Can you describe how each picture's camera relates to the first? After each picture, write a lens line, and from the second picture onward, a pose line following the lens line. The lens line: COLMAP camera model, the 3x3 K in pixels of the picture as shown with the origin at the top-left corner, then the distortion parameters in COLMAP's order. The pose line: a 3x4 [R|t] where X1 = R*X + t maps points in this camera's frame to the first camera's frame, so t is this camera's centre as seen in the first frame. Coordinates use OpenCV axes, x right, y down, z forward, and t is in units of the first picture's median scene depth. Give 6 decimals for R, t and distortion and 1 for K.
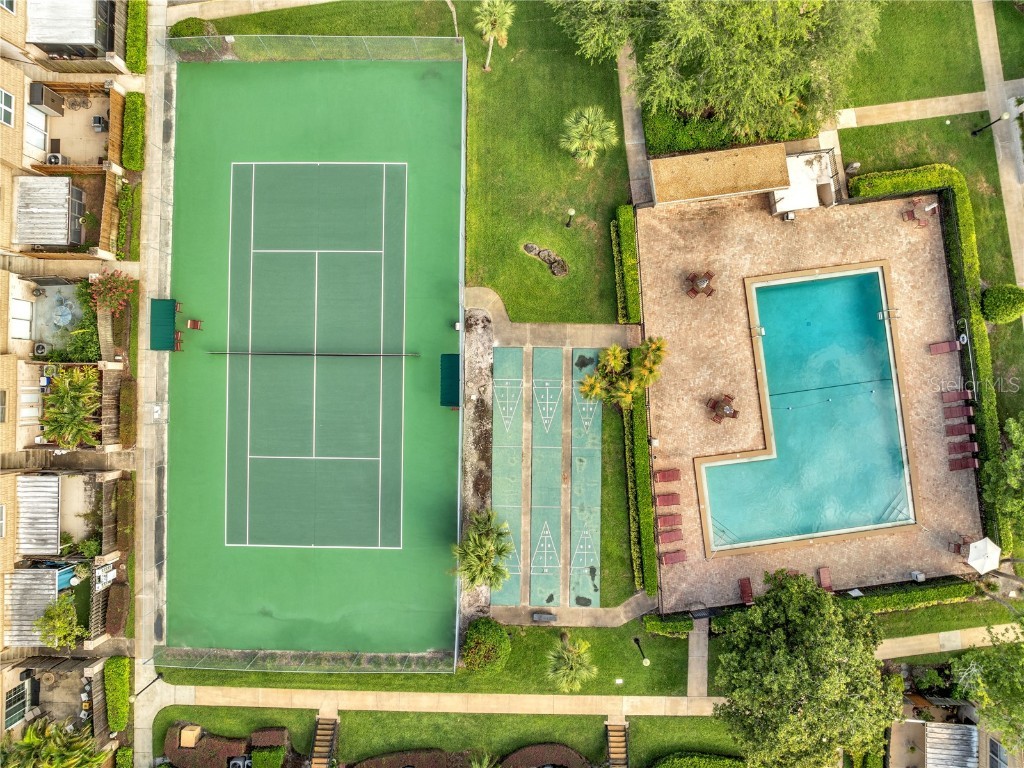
lens RADIAL K [[723.9, 0, 514.3], [0, 723.9, 382.9], [0, 0, 1]] dist [-0.047563, 0.026441]
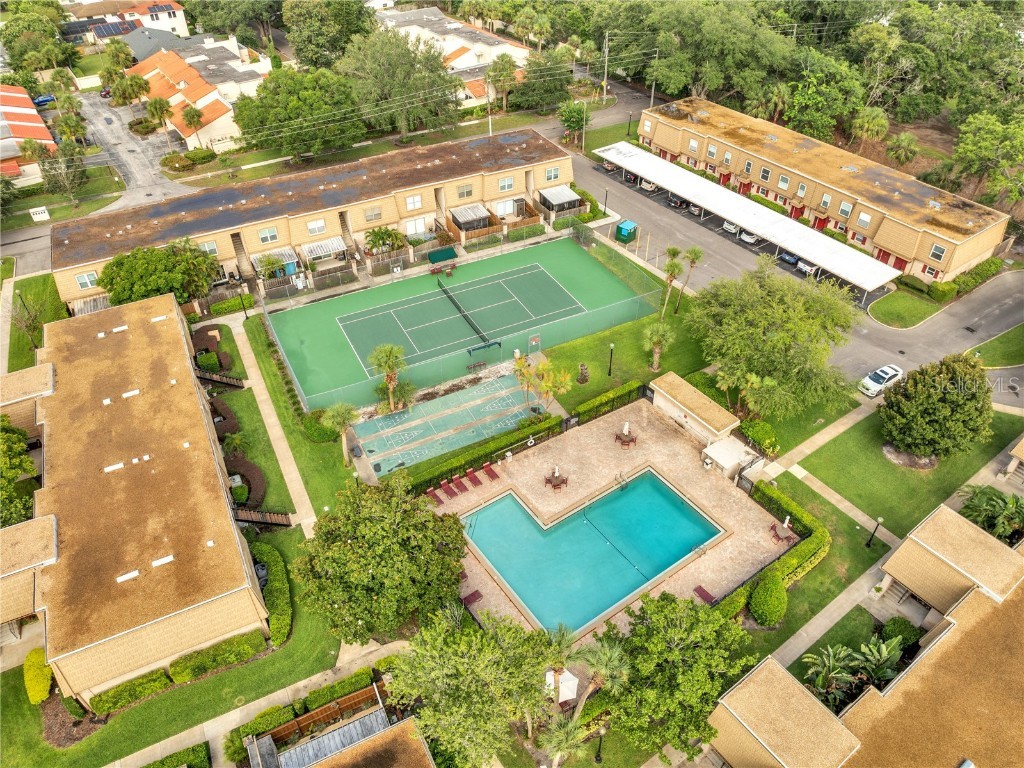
lens RADIAL K [[723.9, 0, 514.3], [0, 723.9, 382.9], [0, 0, 1]] dist [-0.047563, 0.026441]
pose [[0.468464, 0.576713, -0.669286, 1.009059], [-0.883473, 0.309309, -0.351857, 0.499369], [0.004095, 0.756128, 0.654411, 0.018902]]
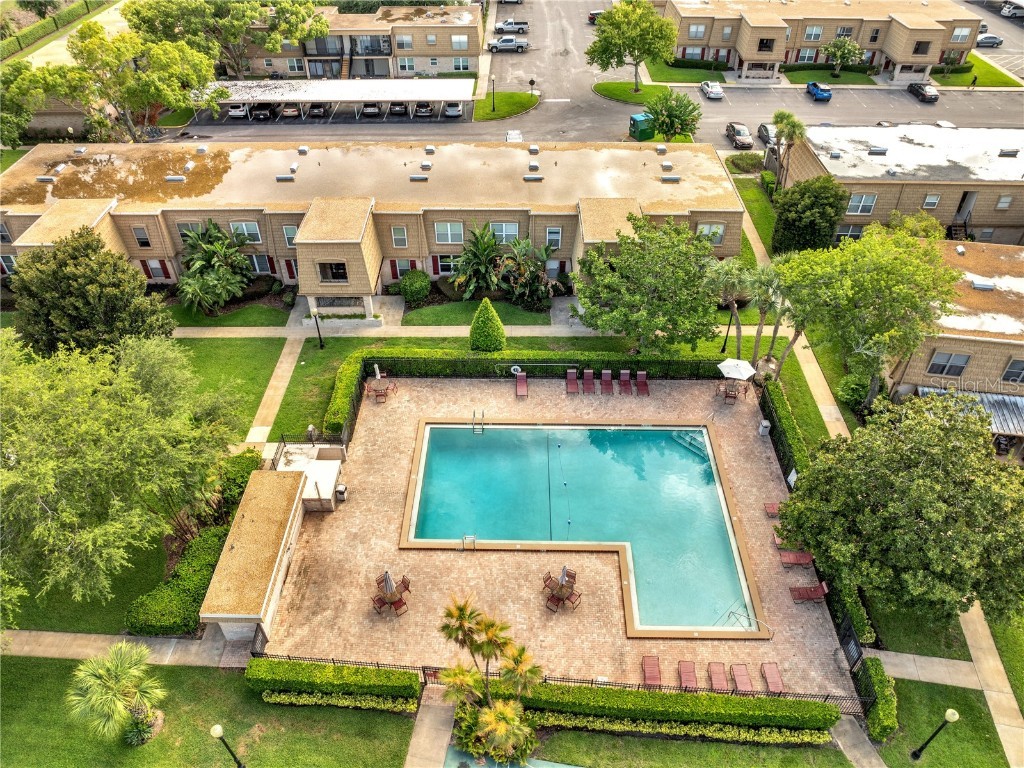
lens RADIAL K [[723.9, 0, 514.3], [0, 723.9, 382.9], [0, 0, 1]] dist [-0.047563, 0.026441]
pose [[0.146885, -0.640476, 0.753801, -0.140459], [0.989127, 0.100690, -0.107188, 0.045392], [-0.007248, 0.761349, 0.648302, 0.352295]]
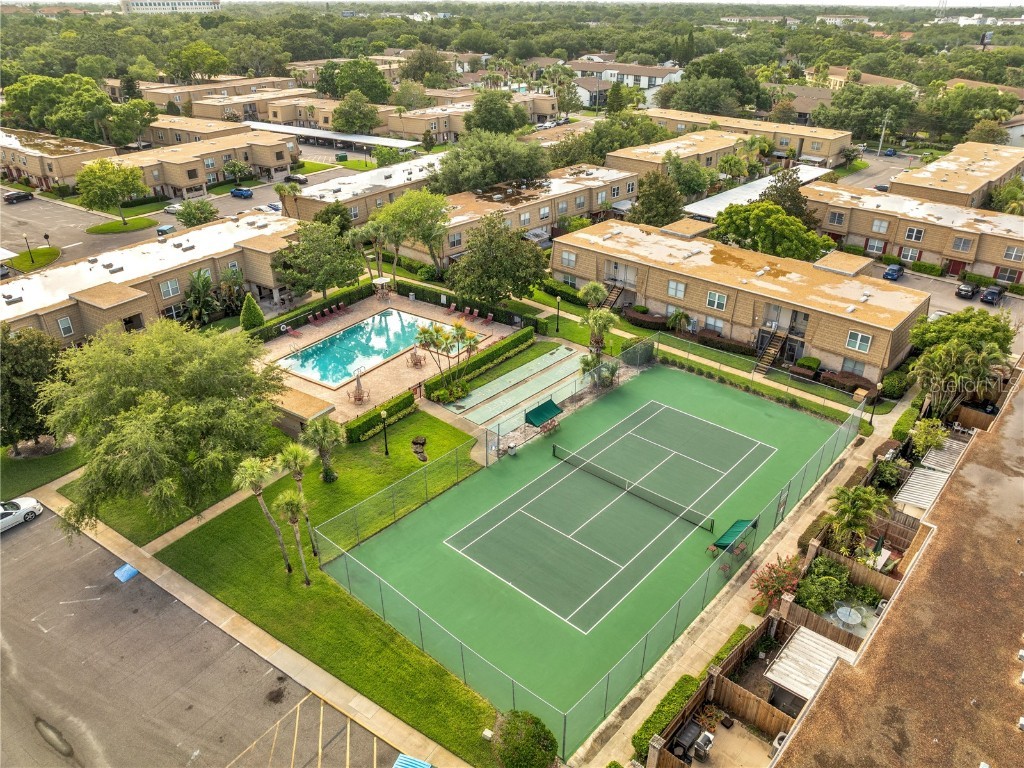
lens RADIAL K [[723.9, 0, 514.3], [0, 723.9, 382.9], [0, 0, 1]] dist [-0.047563, 0.026441]
pose [[-0.753223, -0.303640, 0.583488, -0.745564], [0.657765, -0.347157, 0.668451, -0.838399], [-0.000407, 0.887291, 0.461210, 0.348690]]
